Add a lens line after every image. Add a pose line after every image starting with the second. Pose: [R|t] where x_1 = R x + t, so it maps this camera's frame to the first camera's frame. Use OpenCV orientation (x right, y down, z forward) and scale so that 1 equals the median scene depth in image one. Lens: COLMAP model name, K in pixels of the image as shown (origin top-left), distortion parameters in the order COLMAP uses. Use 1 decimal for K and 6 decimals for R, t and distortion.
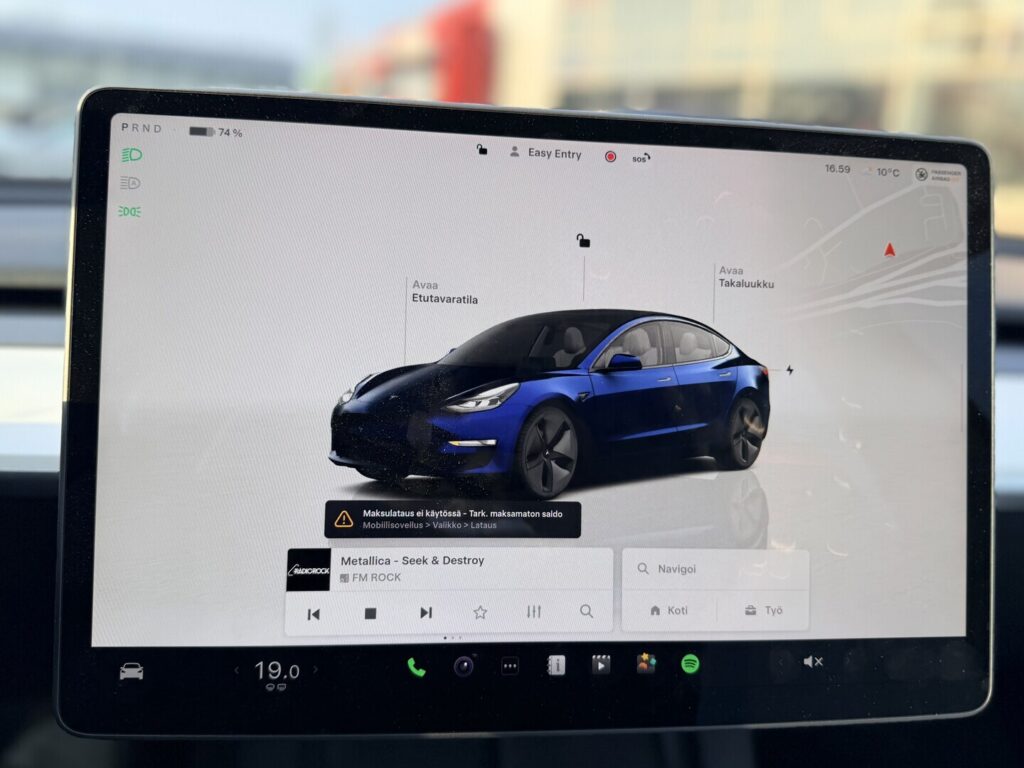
lens RADIAL K [[781.5, 0, 512.0], [0, 781.5, 384.0], [0, 0, 1]] dist [0.012136, -0.045943]
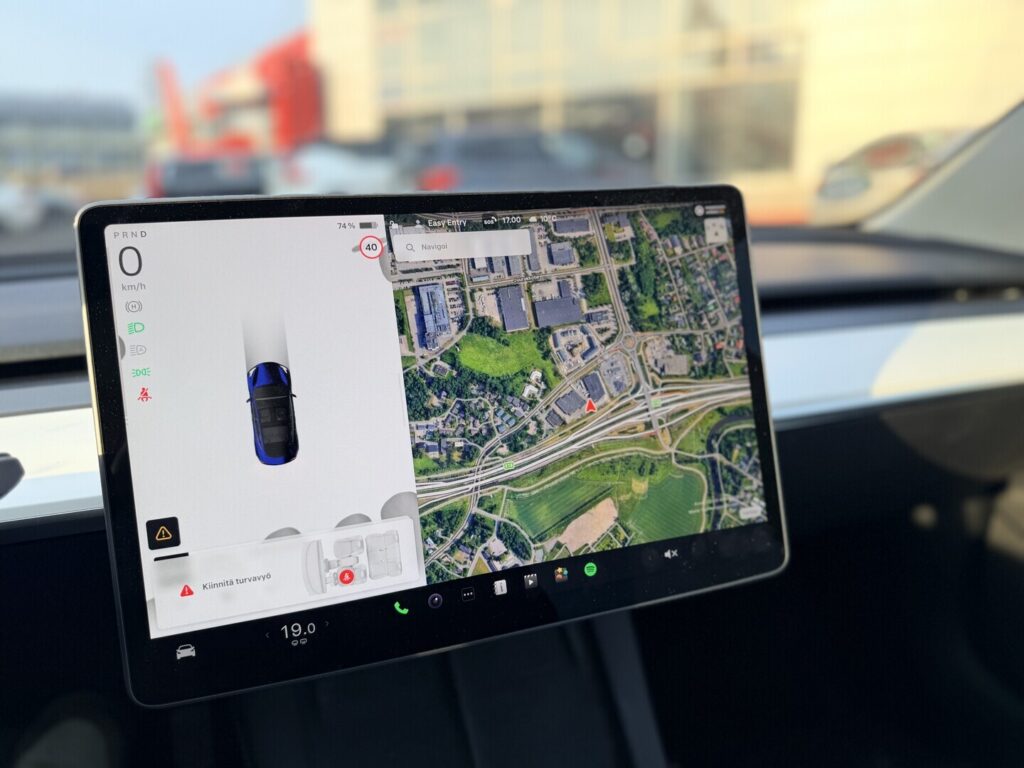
lens RADIAL K [[717.5, 0, 487.1], [0, 717.5, 386.5], [0, 0, 1]] dist [0.003784, -0.003797]
pose [[0.975416, -0.135312, 0.173939, -0.141460], [0.131523, 0.990758, 0.033187, -0.043362], [-0.176822, -0.009494, 0.984197, -0.259251]]
